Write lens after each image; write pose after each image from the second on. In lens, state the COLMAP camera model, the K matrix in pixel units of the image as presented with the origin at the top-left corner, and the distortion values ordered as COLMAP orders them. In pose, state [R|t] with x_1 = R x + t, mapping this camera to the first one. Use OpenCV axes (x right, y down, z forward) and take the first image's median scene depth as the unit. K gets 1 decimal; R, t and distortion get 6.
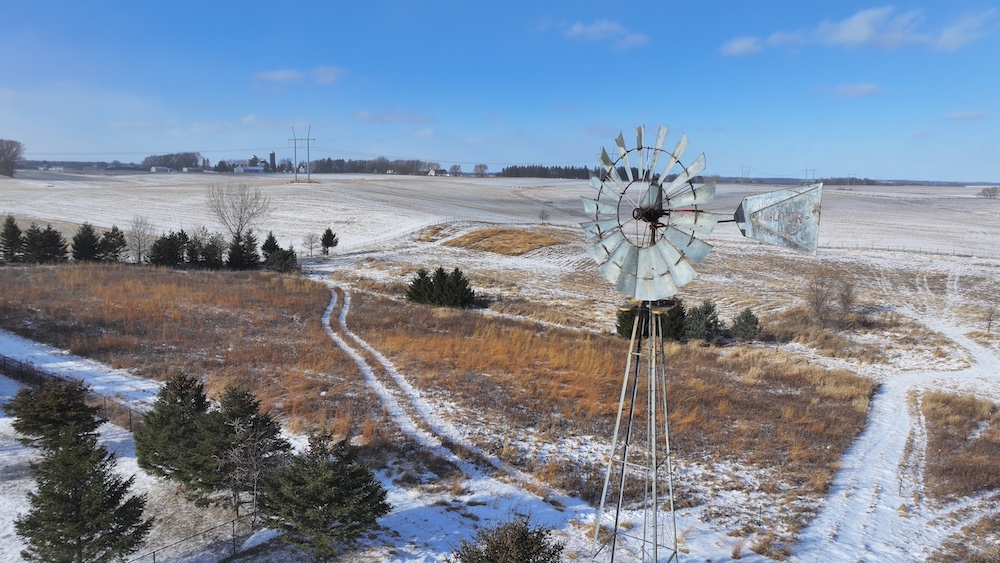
lens RADIAL K [[702.3, 0, 500.9], [0, 702.3, 275.1], [0, 0, 1]] dist [0.004068, 0.008291]
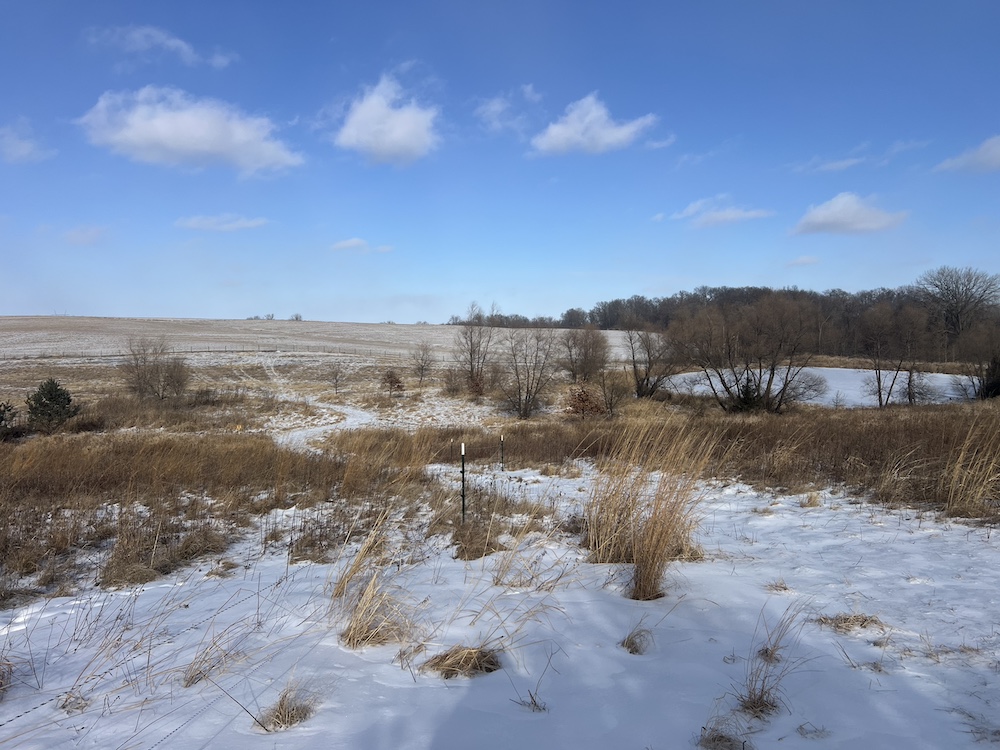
lens RADIAL K [[756.9, 0, 498.7], [0, 756.9, 373.4], [0, 0, 1]] dist [0.054896, -0.010145]
pose [[0.599724, -0.076161, 0.796574, 0.067634], [0.134348, 0.990913, -0.006406, 0.149288], [-0.788848, 0.110860, 0.604507, 0.403380]]
